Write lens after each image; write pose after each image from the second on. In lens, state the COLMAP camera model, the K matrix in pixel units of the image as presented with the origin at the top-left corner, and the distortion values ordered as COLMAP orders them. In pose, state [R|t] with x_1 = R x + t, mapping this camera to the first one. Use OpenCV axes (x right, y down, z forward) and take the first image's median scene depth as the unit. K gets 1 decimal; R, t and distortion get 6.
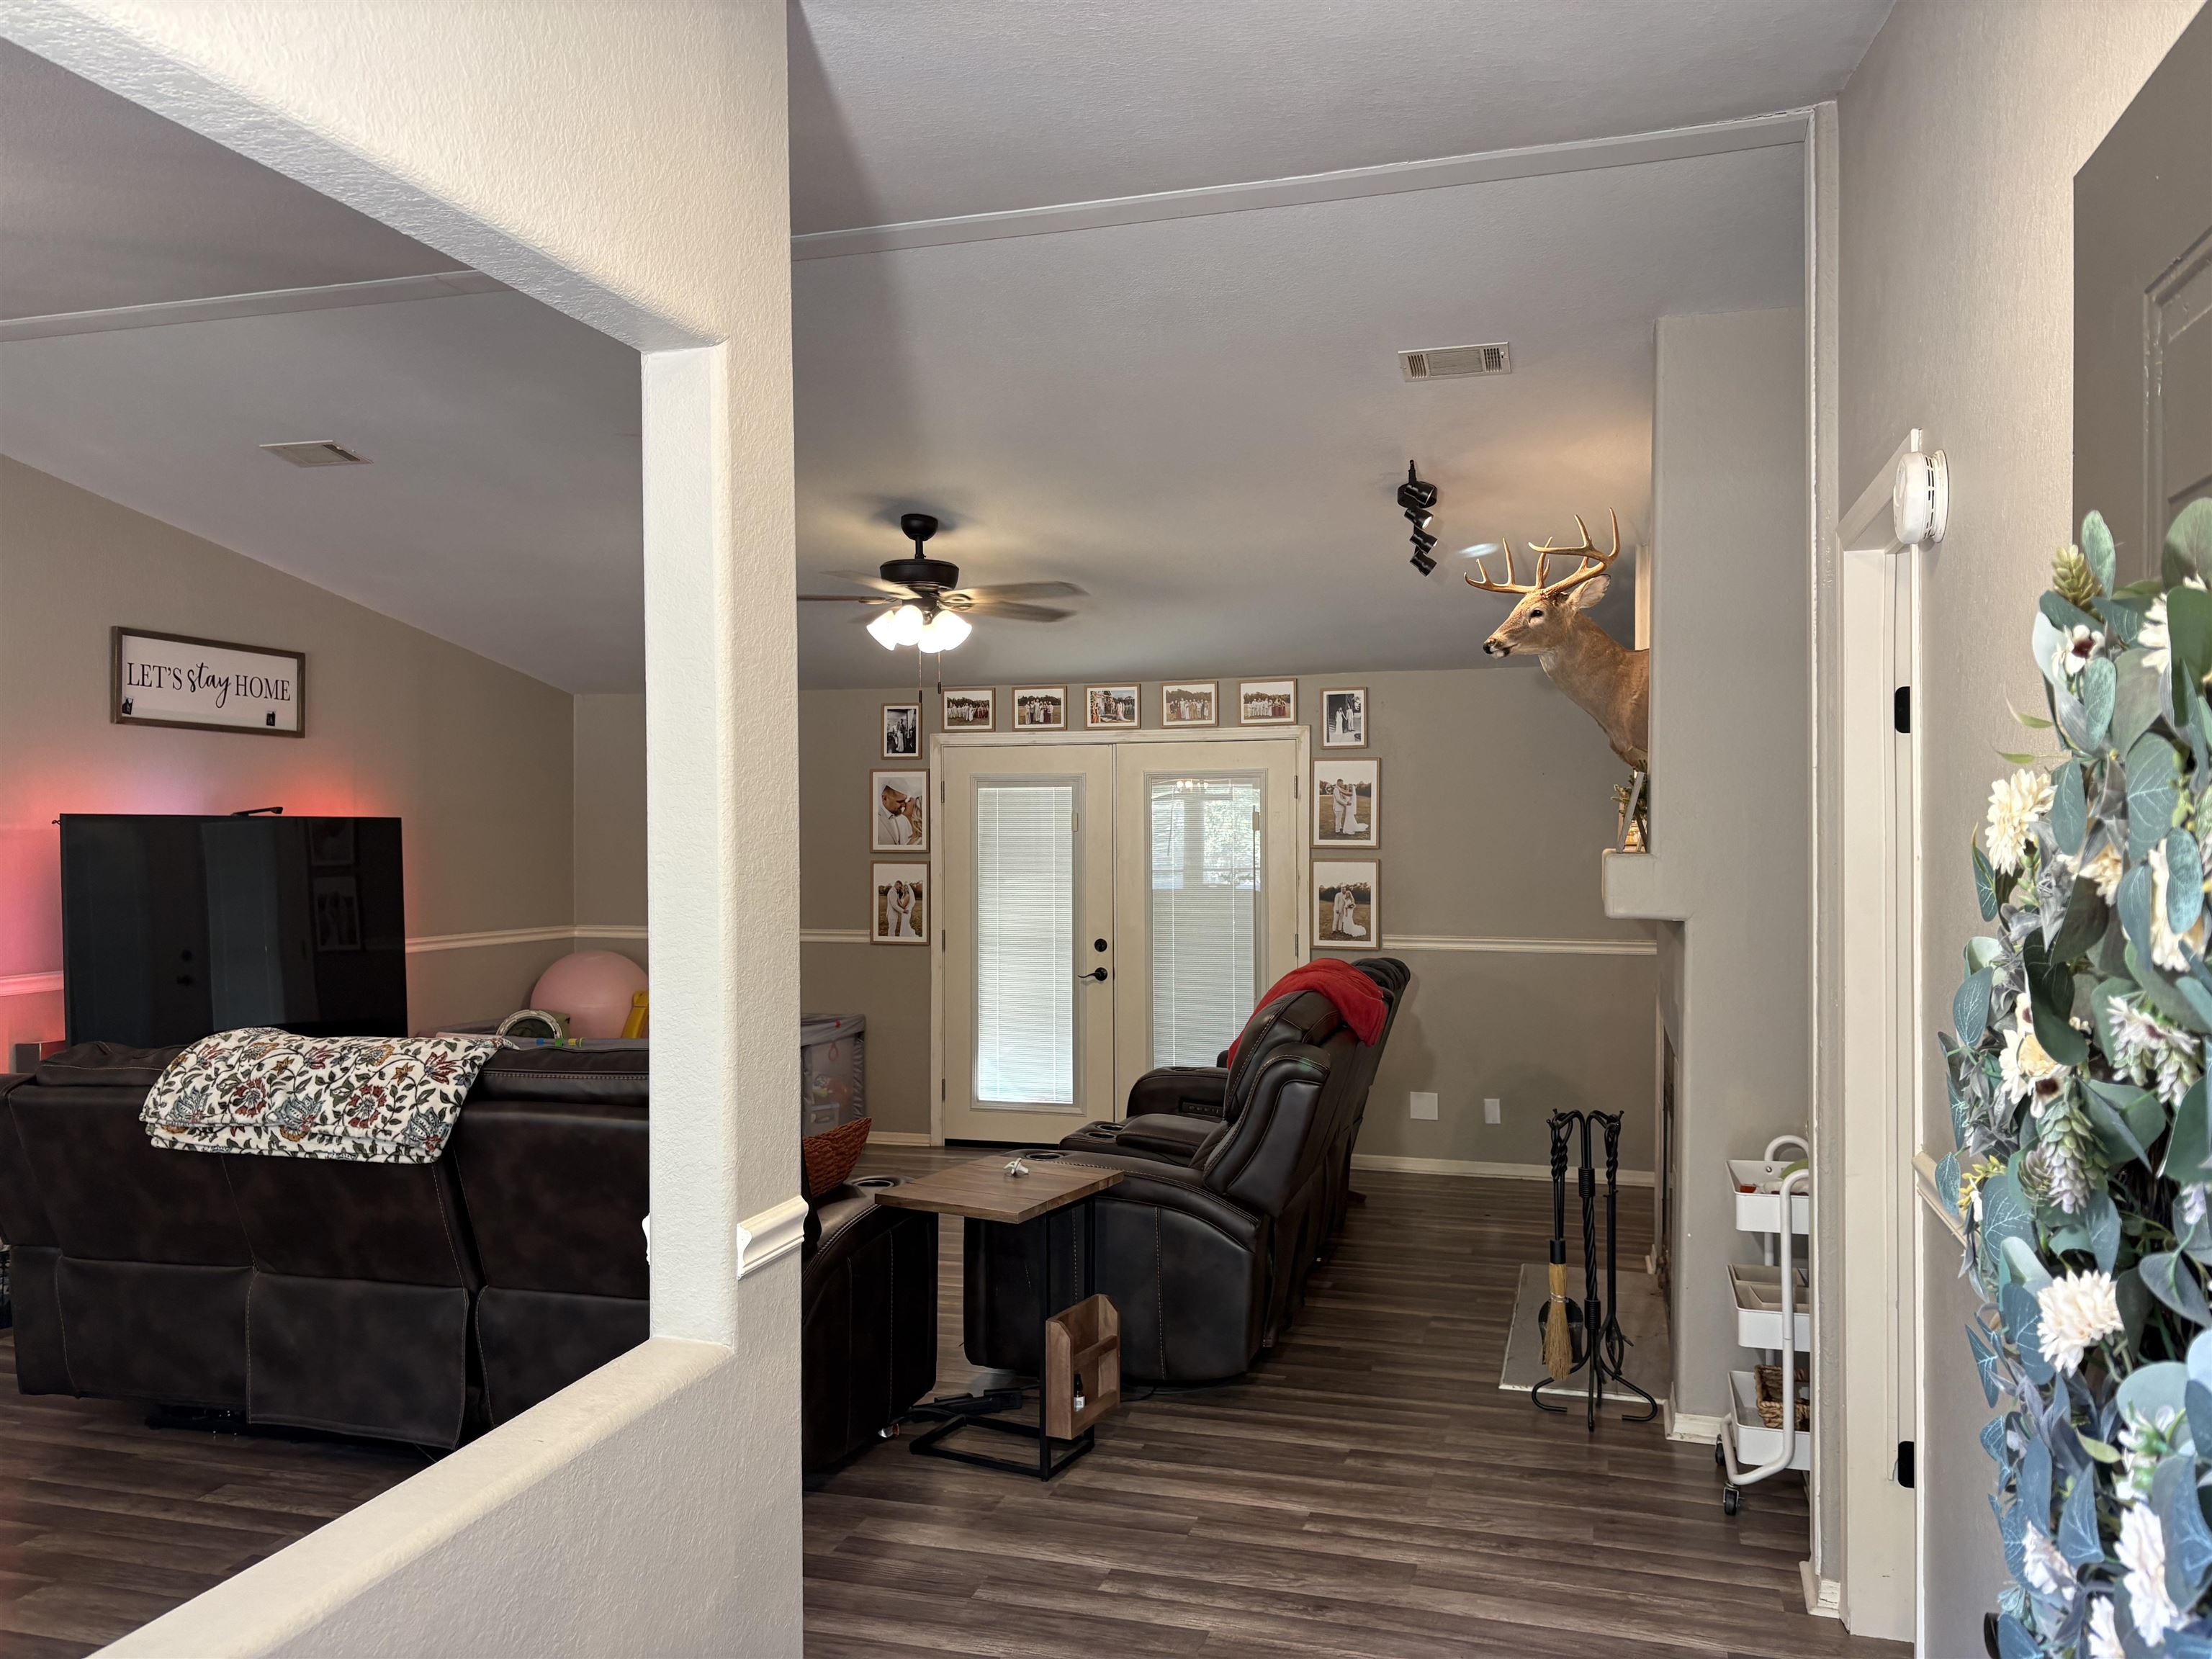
lens RADIAL K [[1649.3, 0, 1098.3], [0, 1649.3, 836.5], [0, 0, 1]] dist [0.093805, -0.133703]
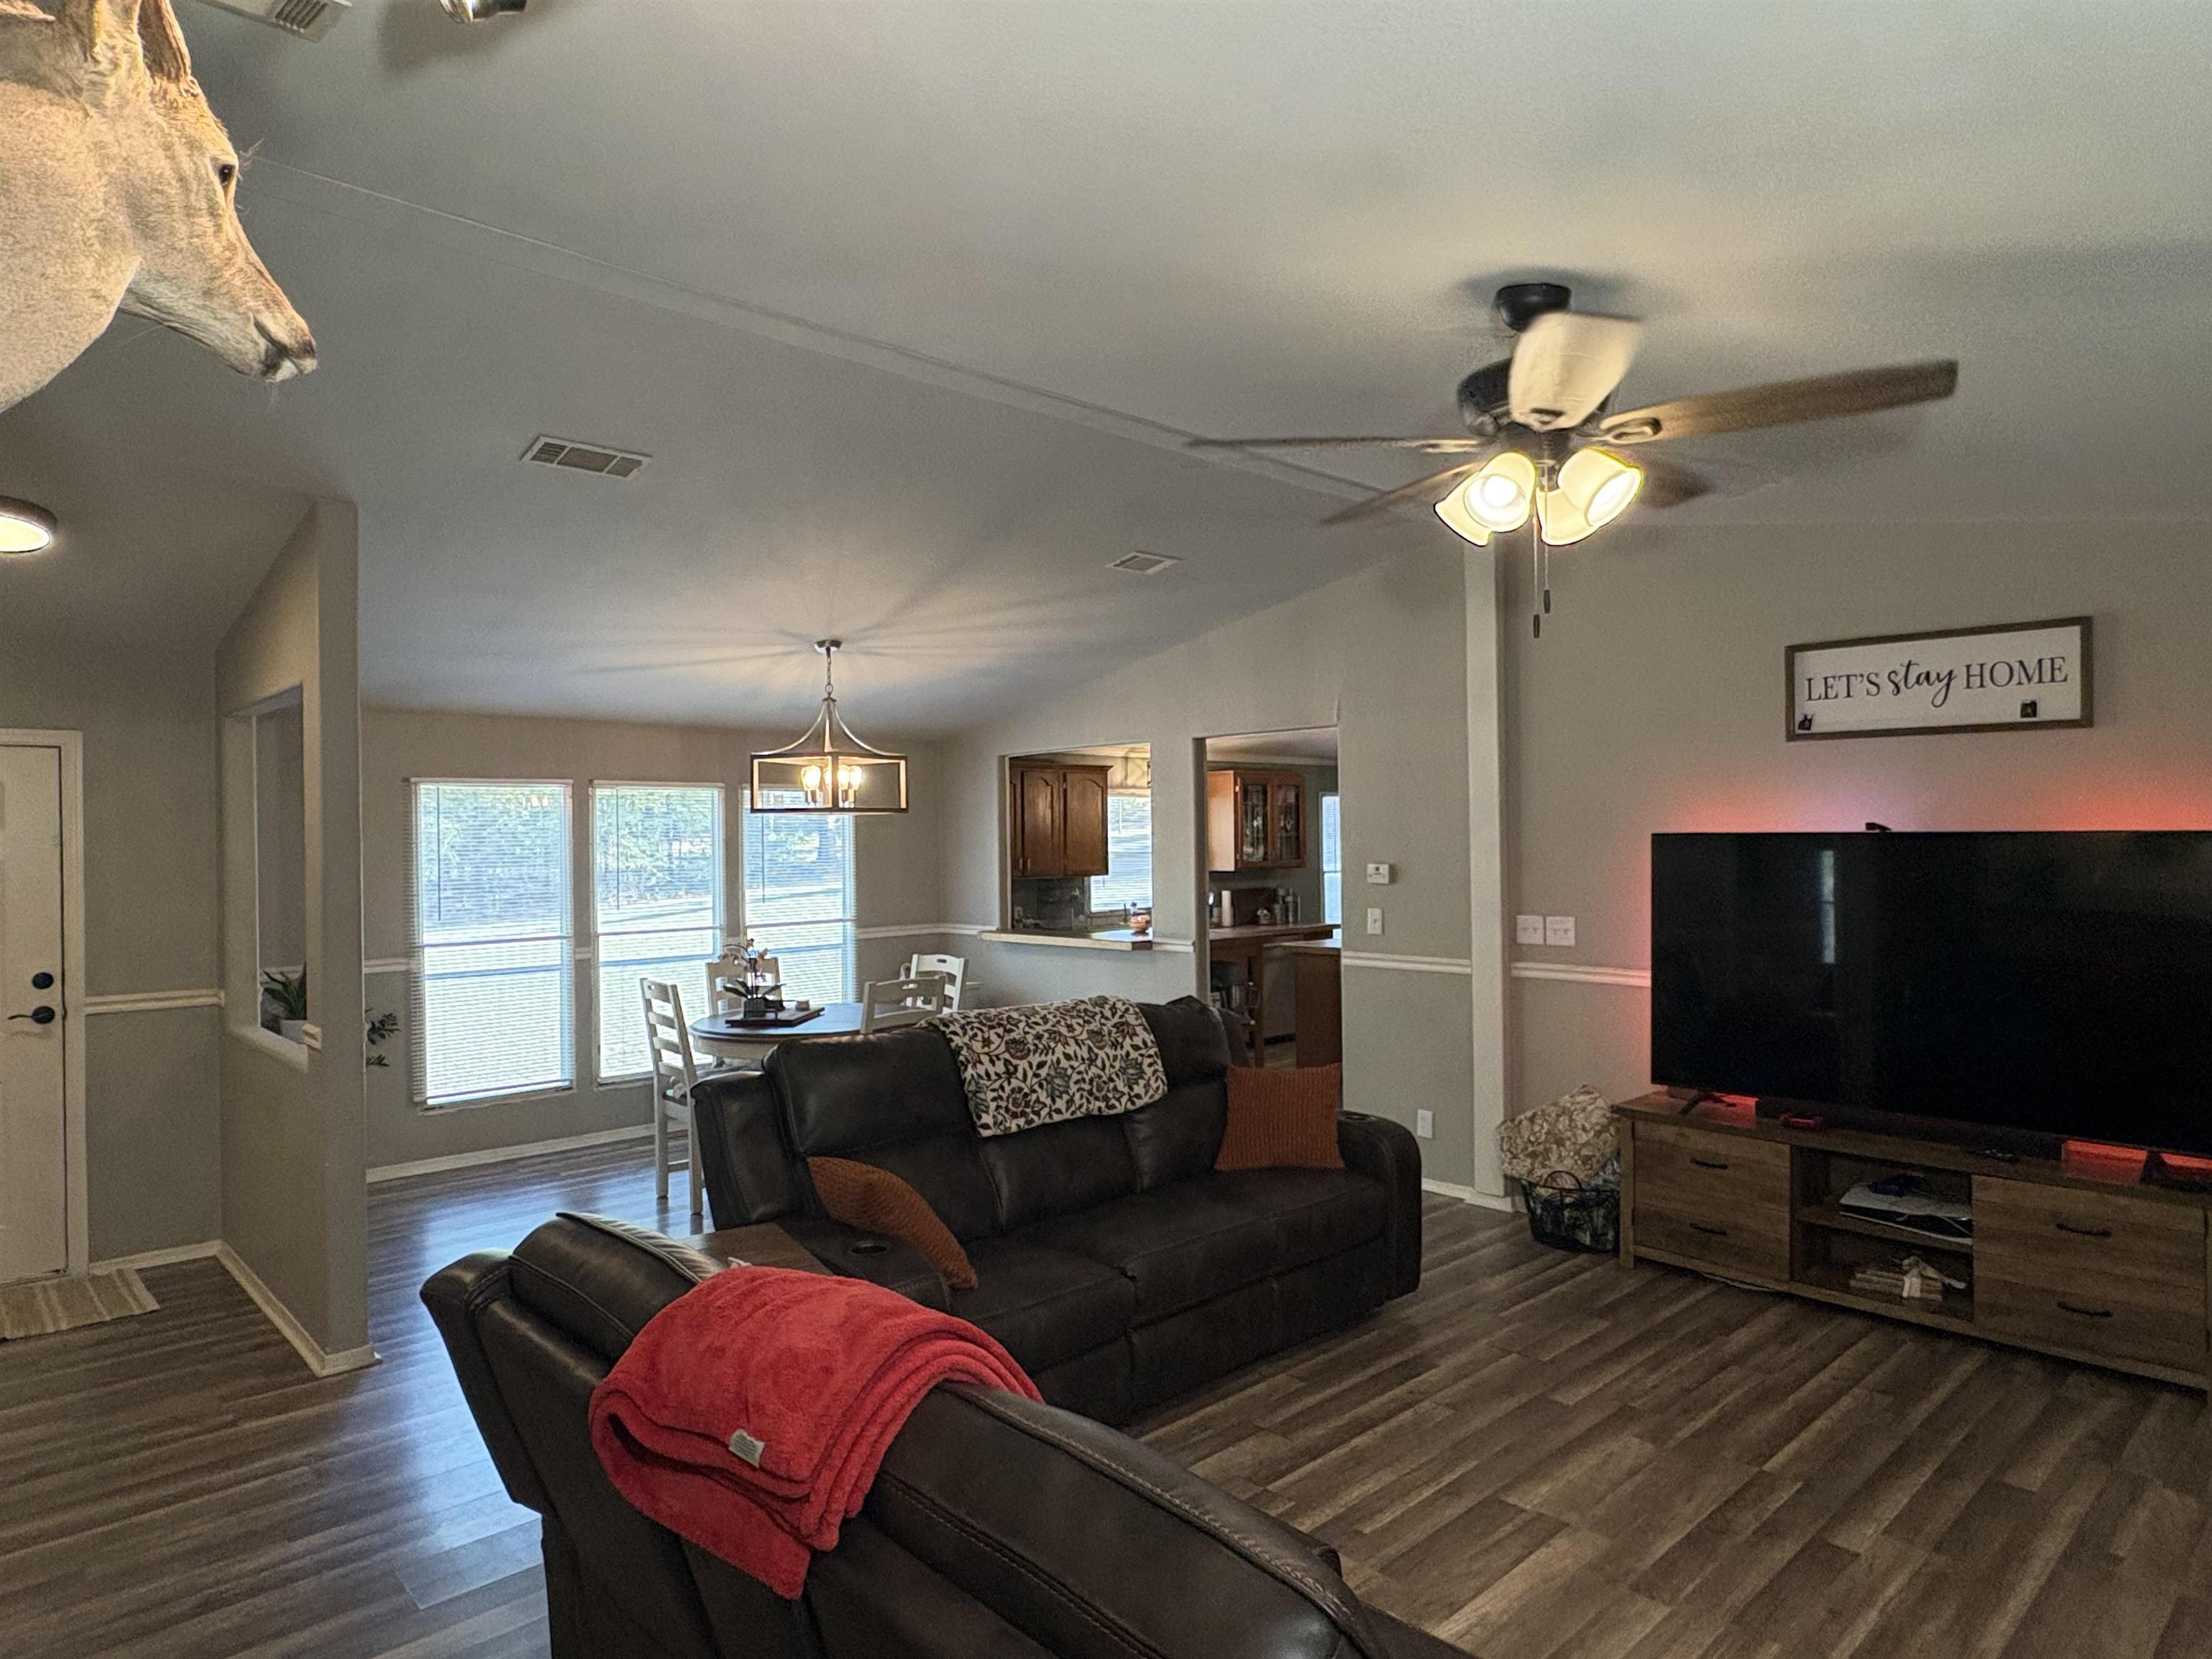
lens RADIAL K [[1307.3, 0, 1097.9], [0, 1307.3, 831.0], [0, 0, 1]] dist [-0.007149, 0.009598]
pose [[-0.510488, 0.008531, -0.859842, 0.245742], [0.009013, 0.999949, 0.004570, -0.016593], [0.859837, -0.005417, -0.510539, 0.836288]]
